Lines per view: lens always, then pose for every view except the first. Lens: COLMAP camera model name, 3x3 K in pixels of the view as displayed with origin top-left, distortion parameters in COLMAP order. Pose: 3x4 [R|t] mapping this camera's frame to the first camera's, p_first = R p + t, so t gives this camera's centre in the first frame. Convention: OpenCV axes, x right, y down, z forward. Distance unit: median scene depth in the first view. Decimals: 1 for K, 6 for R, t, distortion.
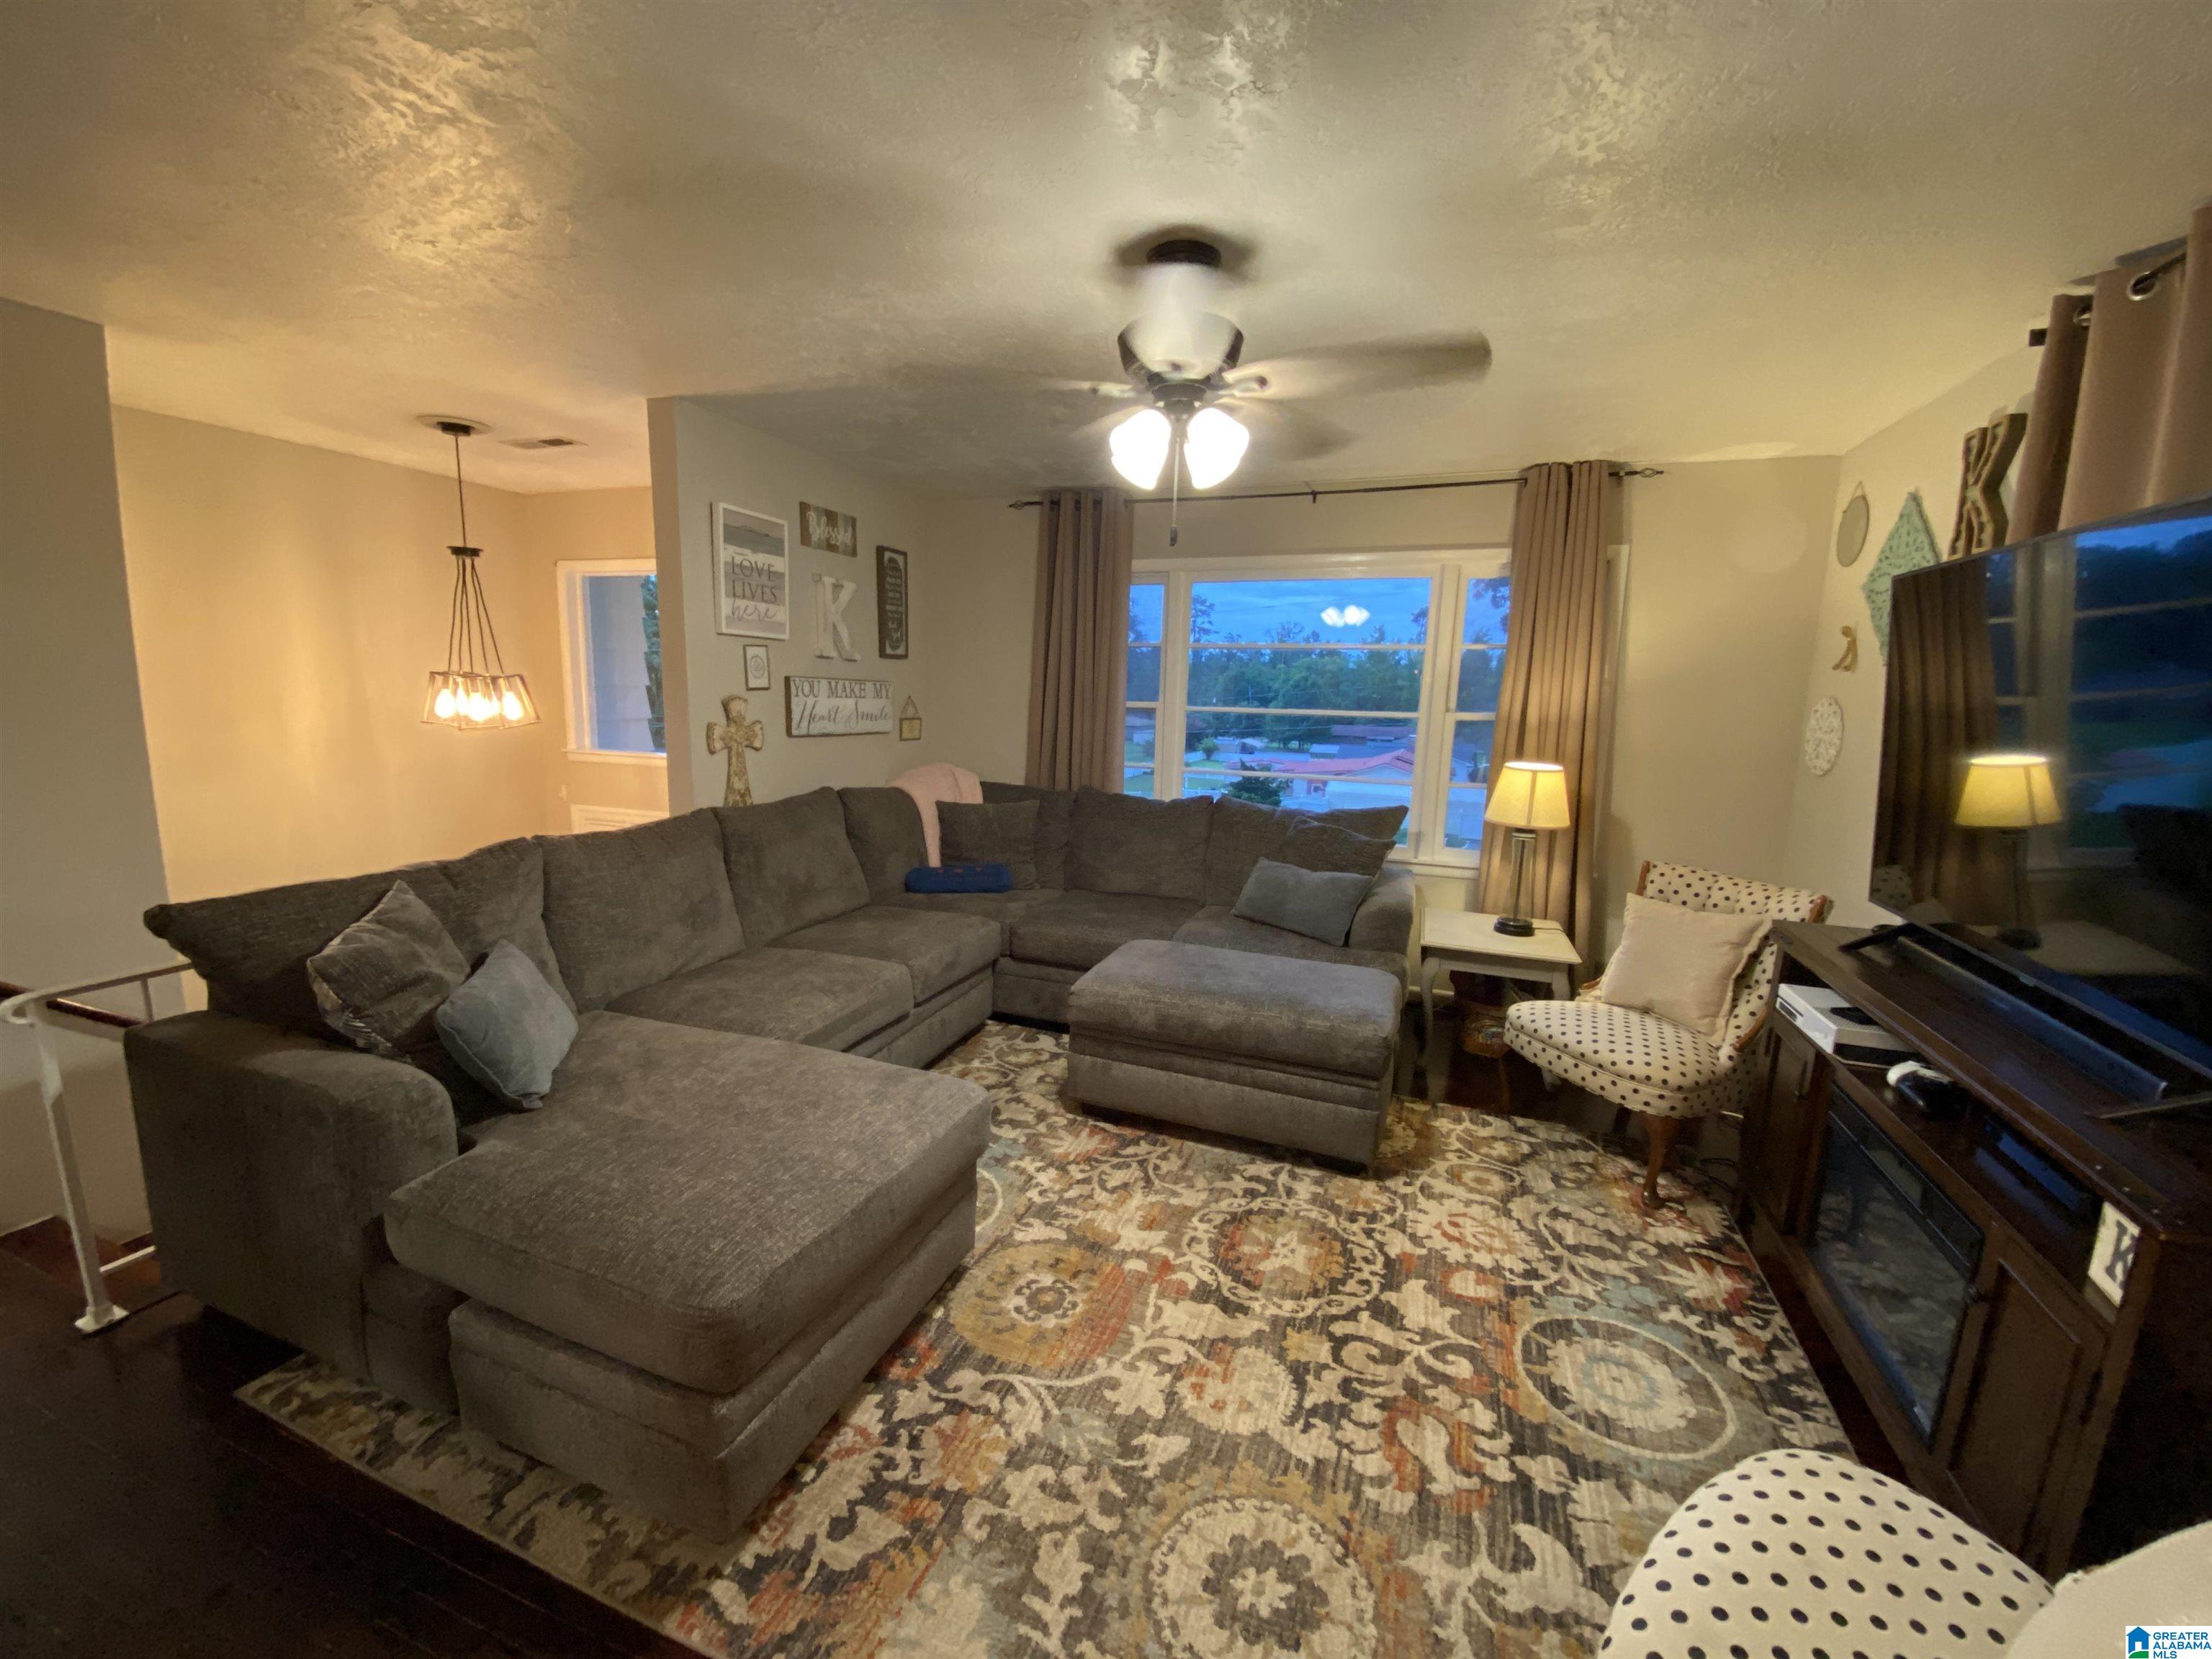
lens RADIAL K [[900.0, 0, 1105.7], [0, 900.0, 834.6], [0, 0, 1]] dist [0.011363, -0.018277]
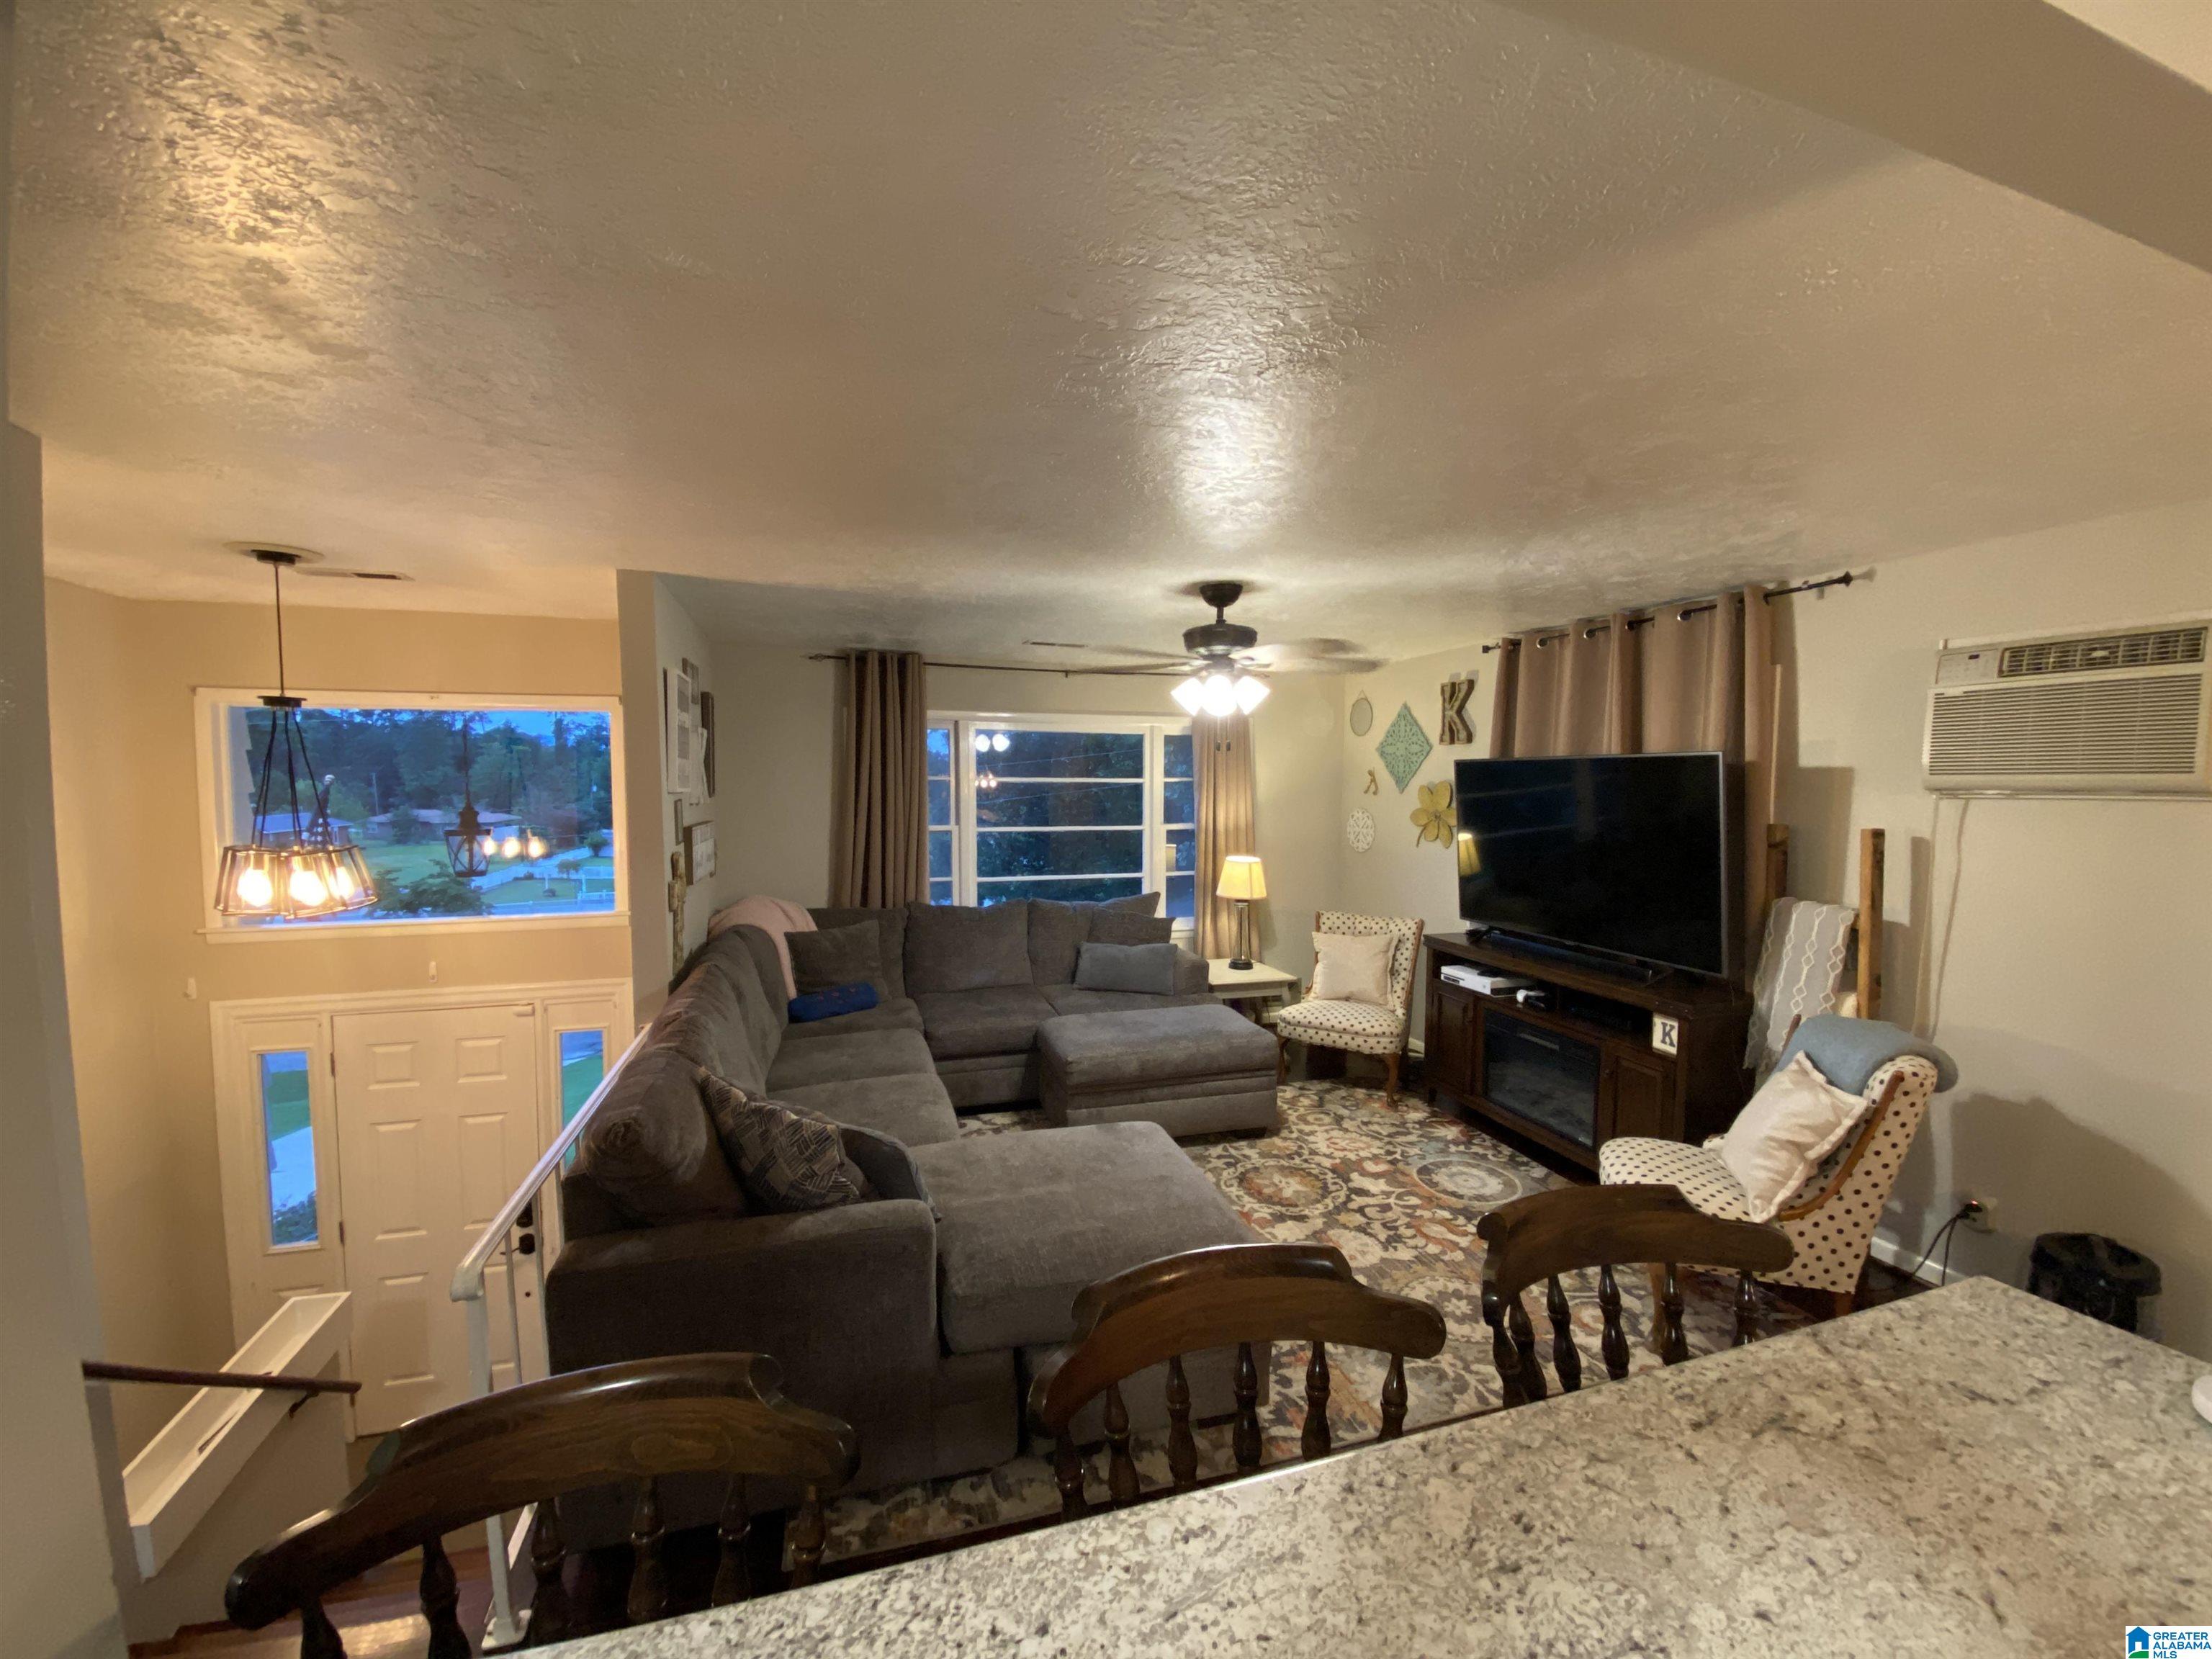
lens RADIAL K [[900.1, 0, 1100.2], [0, 900.1, 824.1], [0, 0, 1]] dist [0.026688, -0.017427]
pose [[0.793255, -0.057439, 0.606174, -0.890055], [0.115081, 0.991741, -0.056624, -0.101644], [-0.597915, 0.114676, 0.793314, -0.124867]]
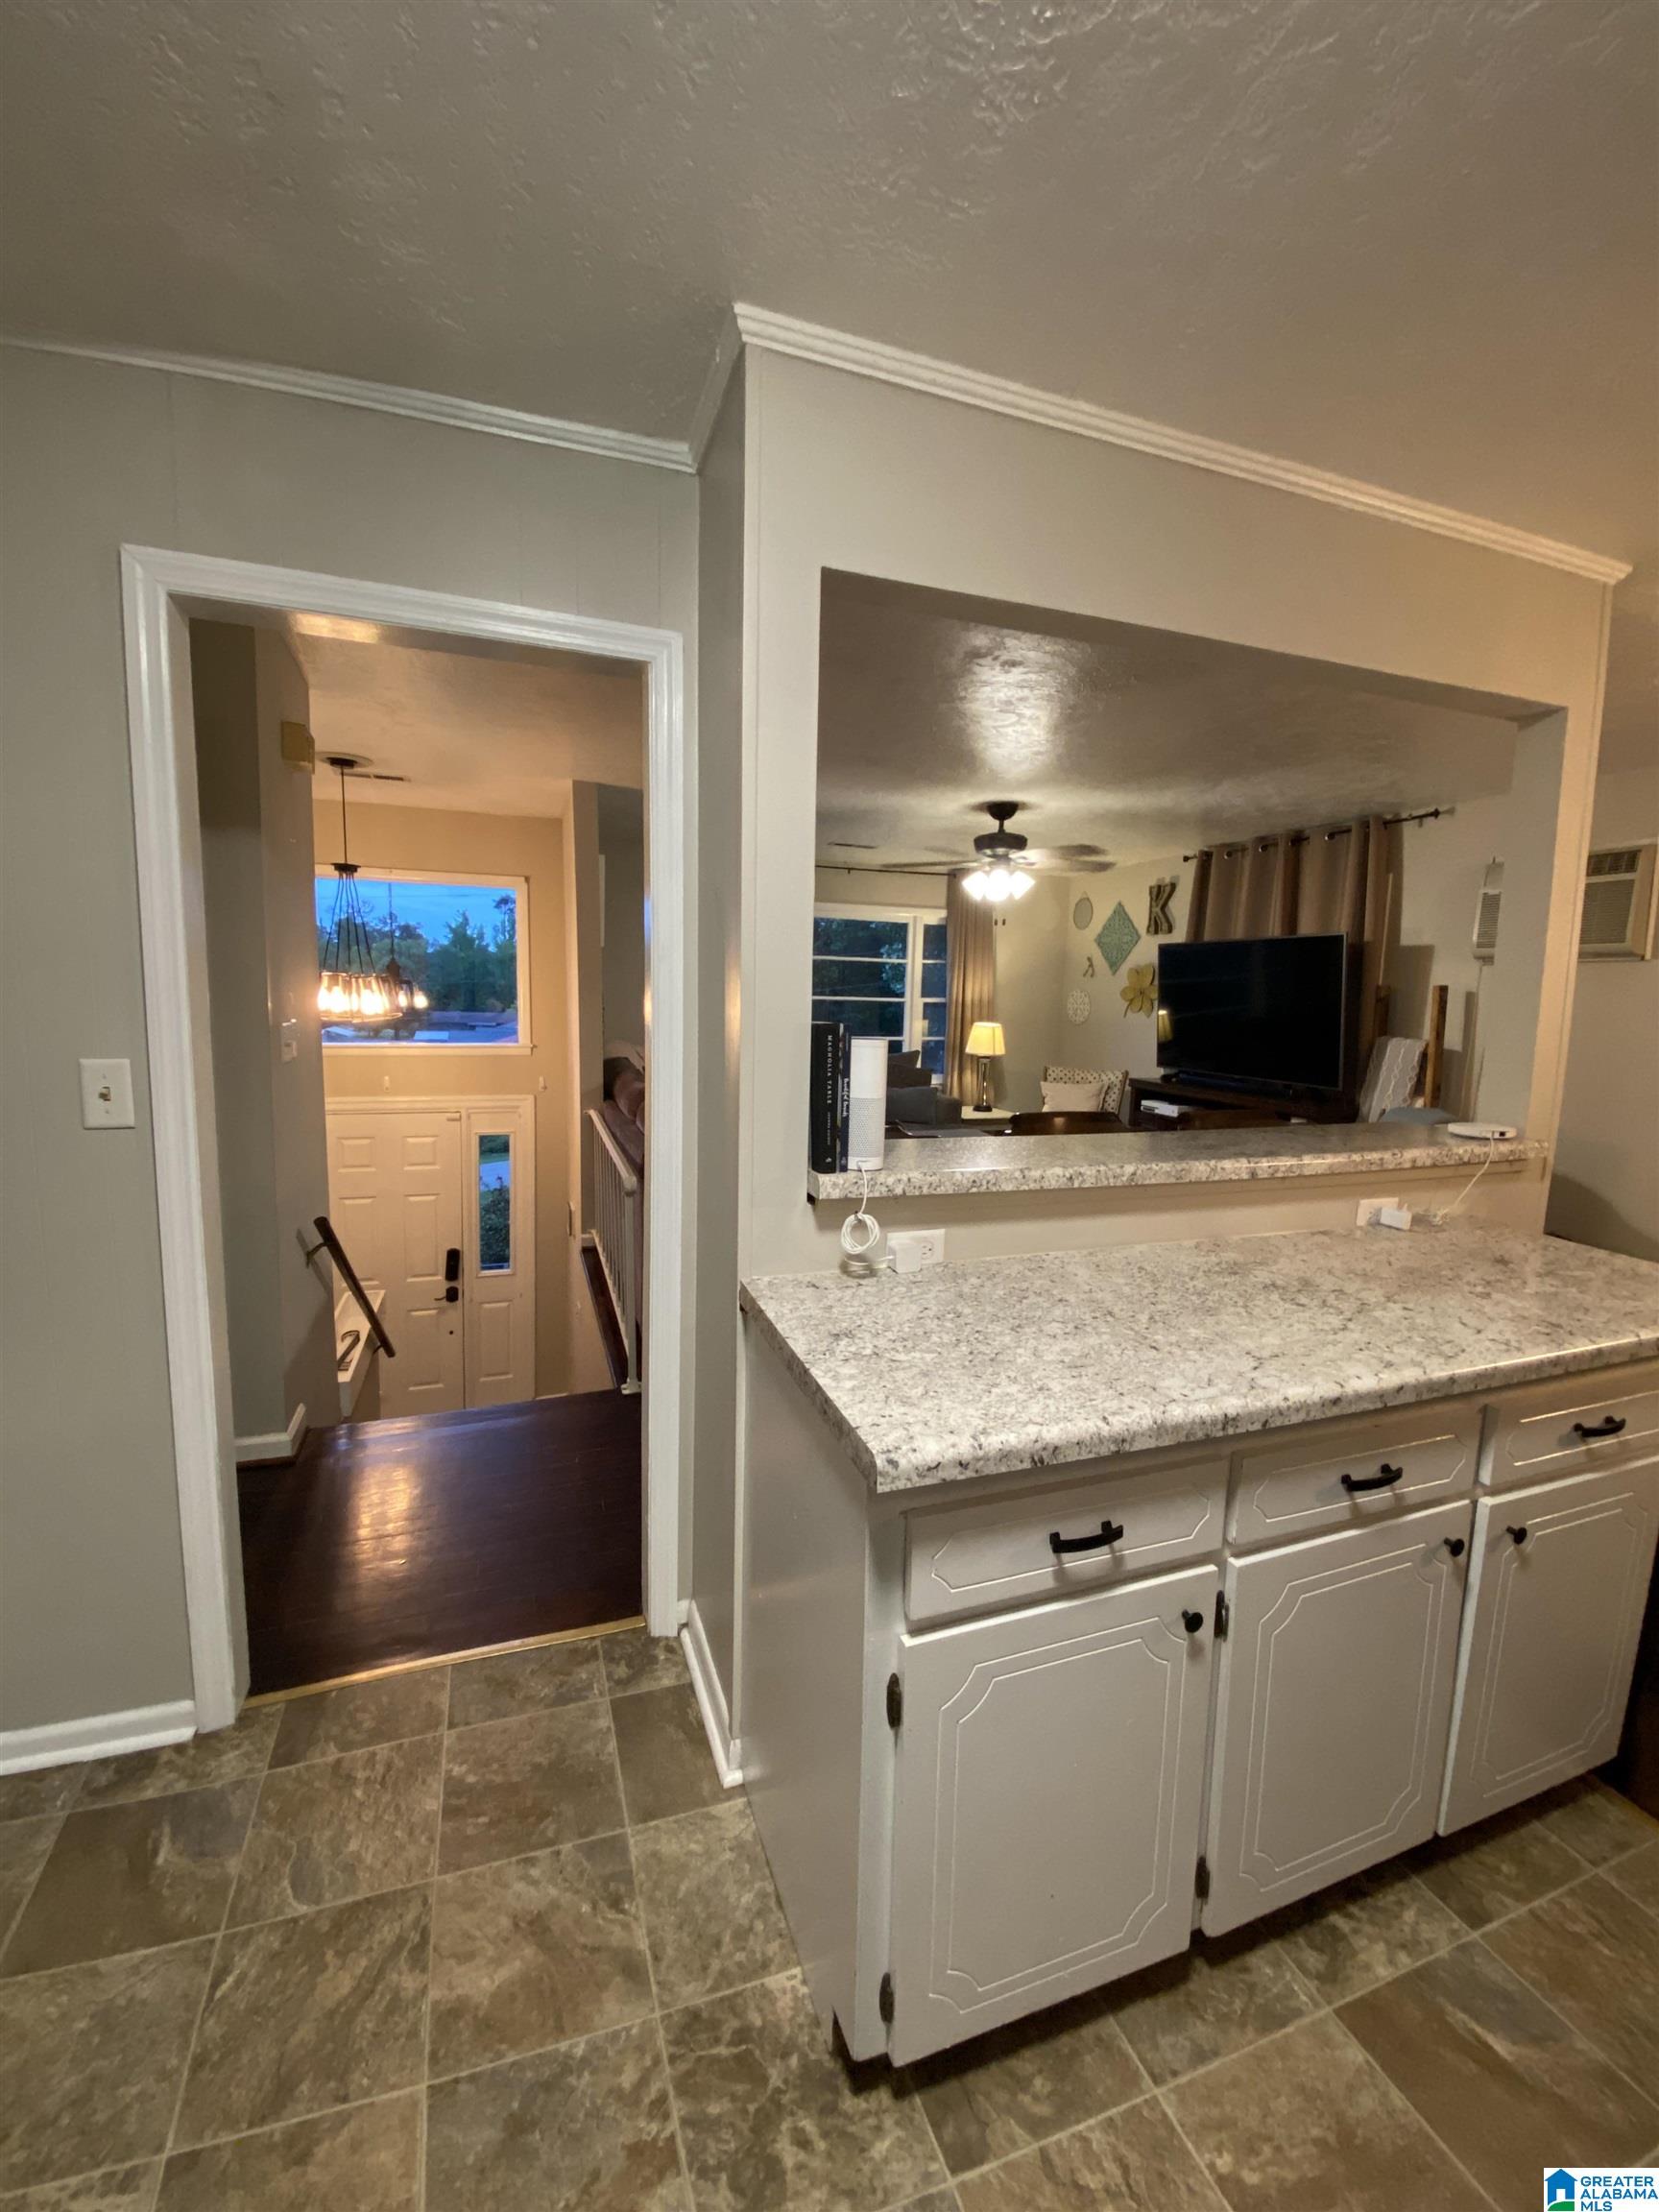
lens RADIAL K [[919.3, 0, 815.9], [0, 919.3, 1097.7], [0, 0, 1]] dist [0.035713, -0.026419]
pose [[0.769710, -0.079269, 0.633453, -1.462788], [0.096227, 0.995330, 0.007628, 0.041219], [-0.631100, 0.055084, 0.773744, -0.404685]]
